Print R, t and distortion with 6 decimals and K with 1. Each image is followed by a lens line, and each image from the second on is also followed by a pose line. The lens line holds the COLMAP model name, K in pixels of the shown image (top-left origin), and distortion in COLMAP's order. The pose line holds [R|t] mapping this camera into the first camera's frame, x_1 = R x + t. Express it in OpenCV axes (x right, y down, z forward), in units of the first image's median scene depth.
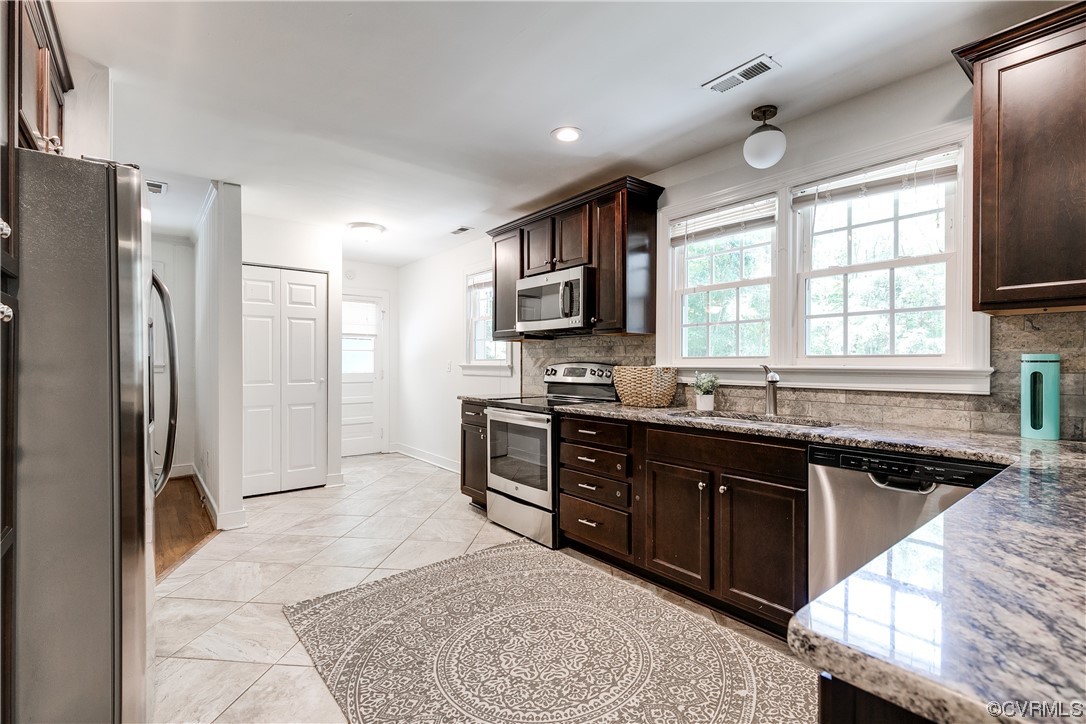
lens RADIAL K [[492.9, 0, 563.7], [0, 492.9, 364.2], [0, 0, 1]] dist [0.010831, -0.002510]
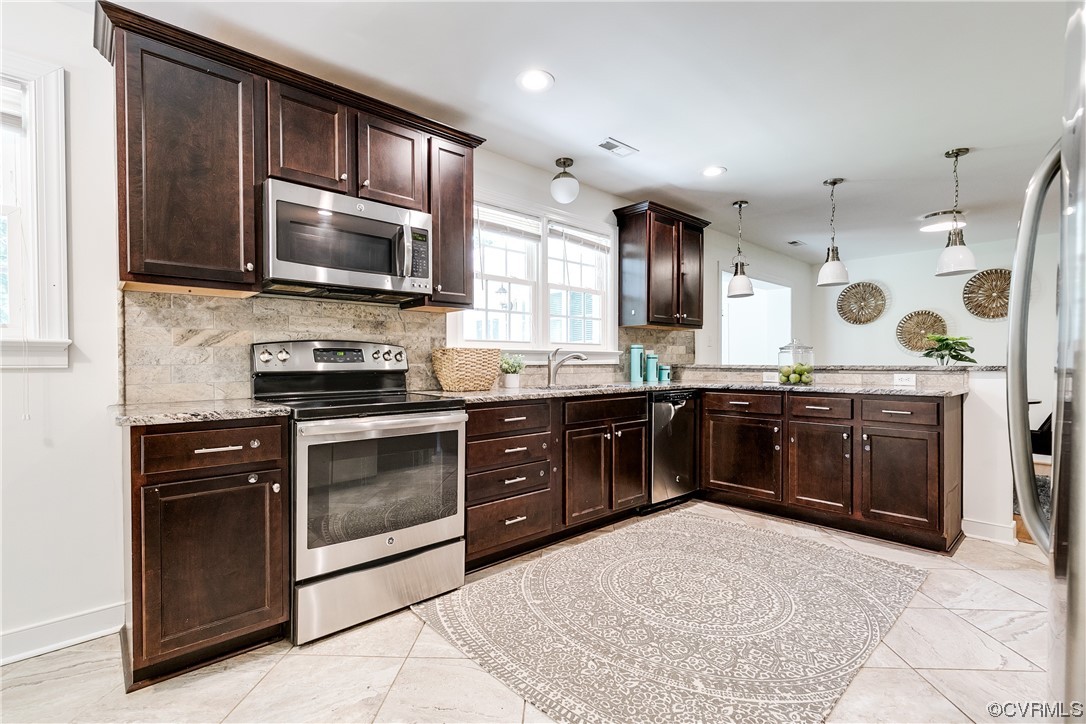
lens RADIAL K [[492.9, 0, 533.3], [0, 492.9, 370.4], [0, 0, 1]] dist [0.010831, -0.002510]
pose [[-0.024799, -0.015094, 0.999578, -0.775282], [0.008394, 0.999848, 0.015306, 0.034100], [-0.999657, 0.008770, -0.024669, 0.911304]]
